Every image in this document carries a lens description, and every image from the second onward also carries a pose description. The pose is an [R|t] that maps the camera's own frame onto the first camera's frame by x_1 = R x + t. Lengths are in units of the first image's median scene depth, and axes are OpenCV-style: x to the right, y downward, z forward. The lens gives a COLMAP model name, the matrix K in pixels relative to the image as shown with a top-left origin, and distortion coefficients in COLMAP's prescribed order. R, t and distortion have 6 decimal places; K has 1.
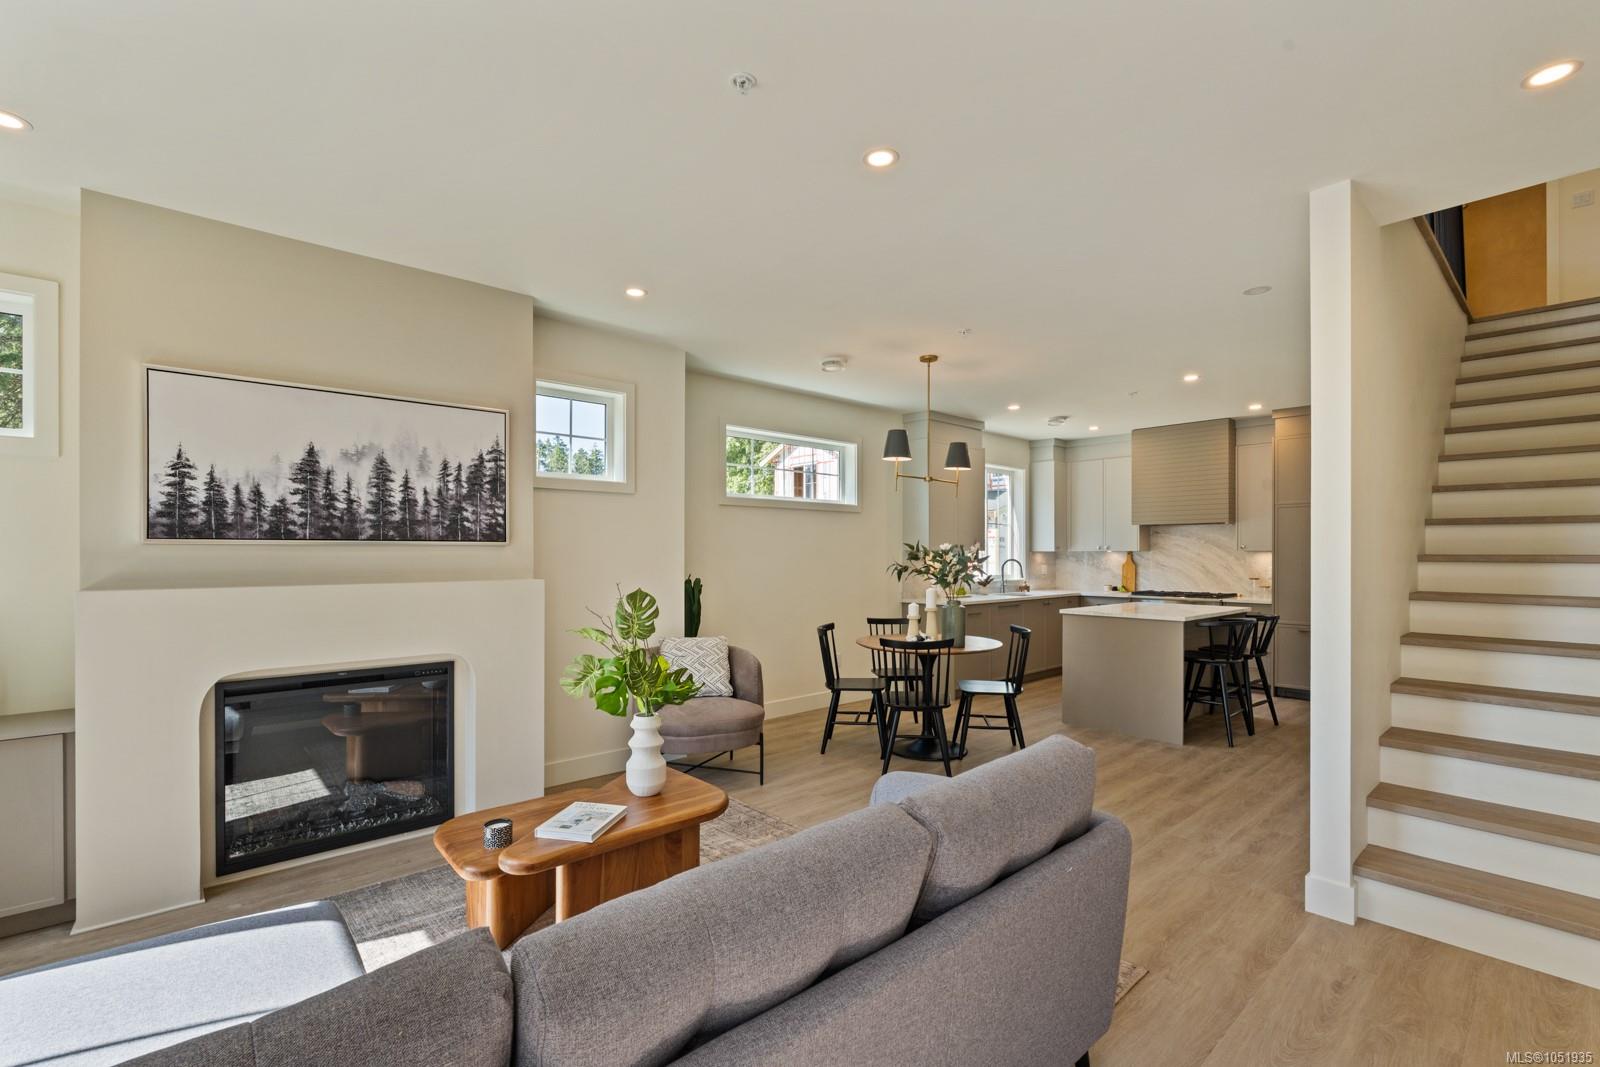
lens RADIAL K [[699.8, 0, 812.4], [0, 699.8, 558.1], [0, 0, 1]] dist [-0.005171, -0.001239]
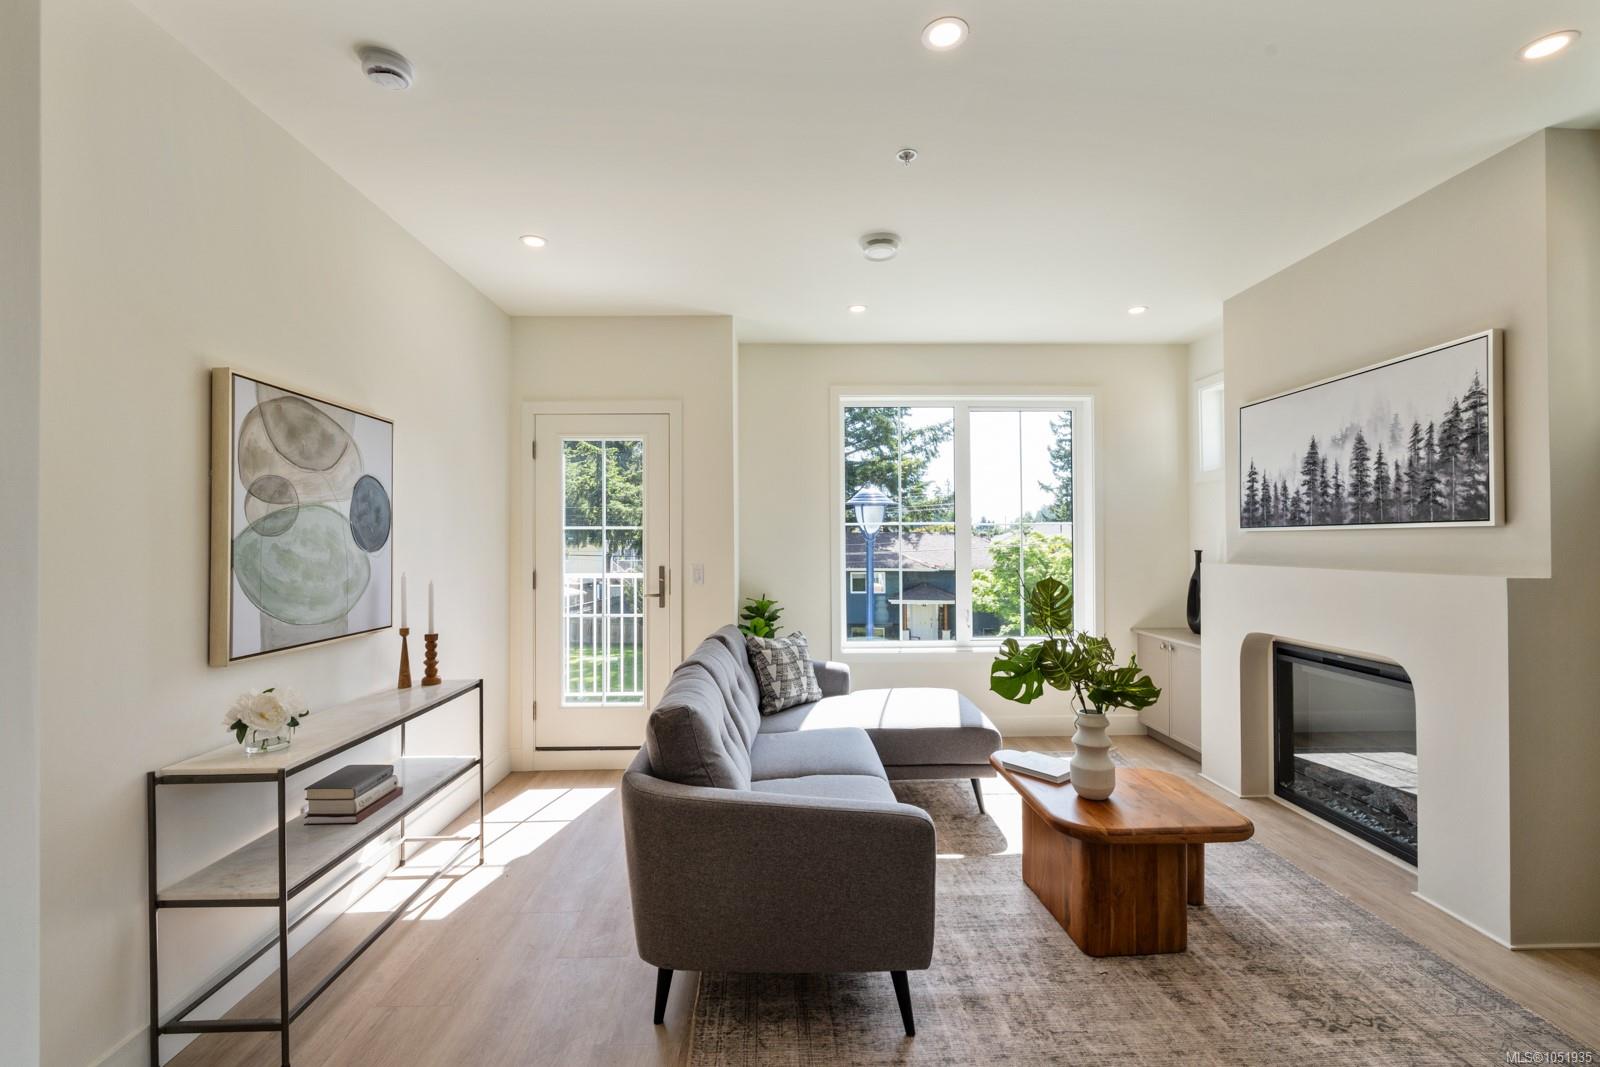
lens RADIAL K [[699.8, 0, 804.8], [0, 699.8, 537.8], [0, 0, 1]] dist [-0.005171, -0.001239]
pose [[-0.645997, -0.000182, -0.763340, 0.533729], [0.001145, 0.999999, -0.001207, -0.005863], [0.763339, -0.001654, -0.645996, 0.939366]]
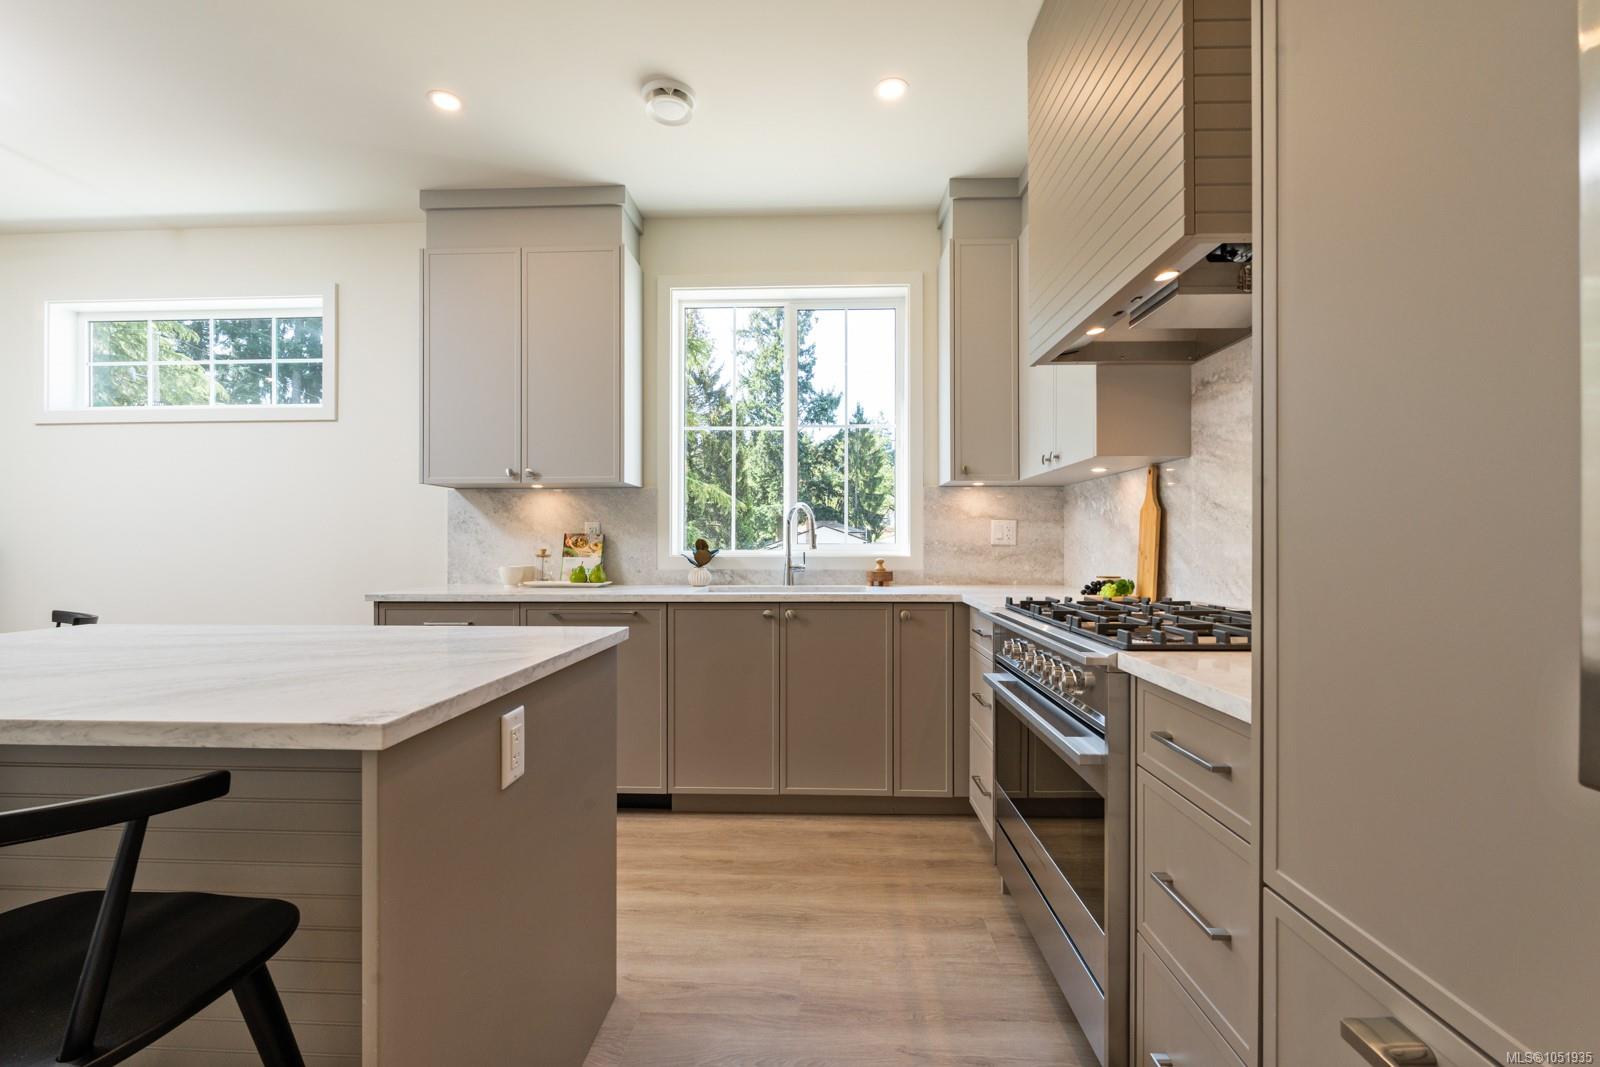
lens RADIAL K [[699.8, 0, 801.0], [0, 699.8, 538.4], [0, 0, 1]] dist [-0.005171, -0.001239]
pose [[0.715552, -0.005515, -0.698538, 1.295753], [0.001048, 0.999976, -0.006821, 0.055715], [0.698559, 0.004148, 0.715540, 1.593741]]
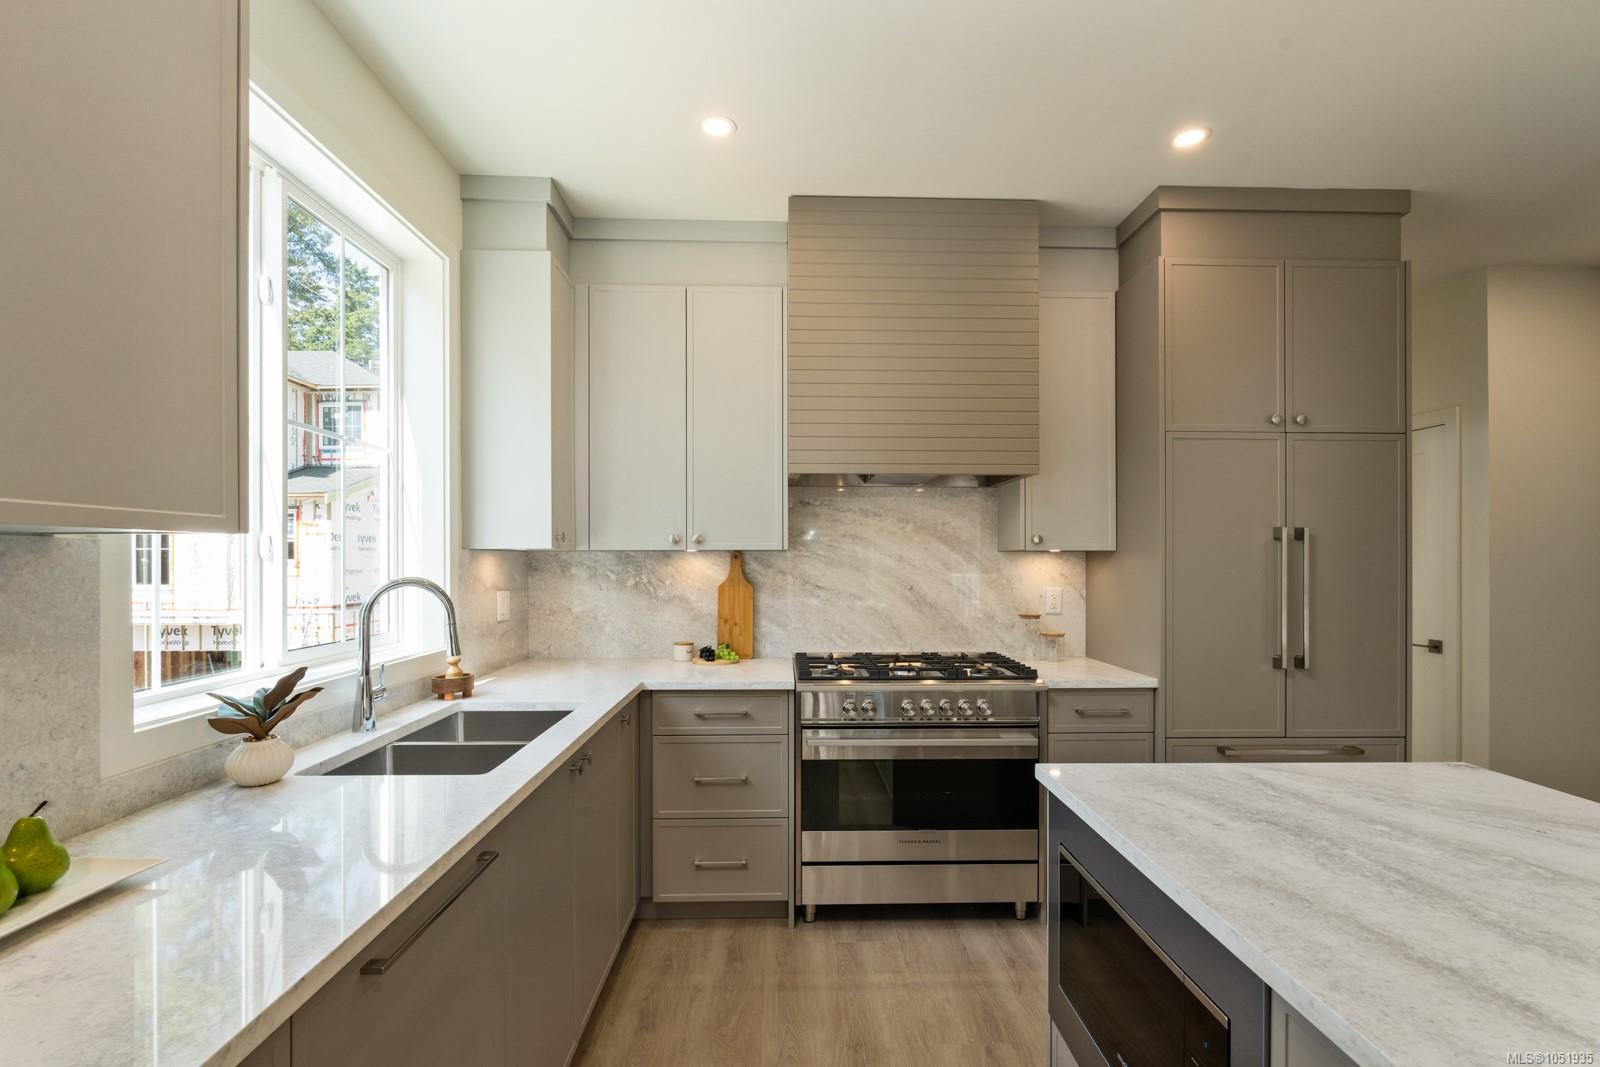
lens RADIAL K [[699.8, 0, 794.1], [0, 699.8, 559.4], [0, 0, 1]] dist [-0.005171, -0.001239]
pose [[0.657248, -0.000822, 0.753674, 0.436371], [0.002786, 0.999995, -0.001338, -0.010438], [-0.753669, 0.002979, 0.657247, 1.694211]]
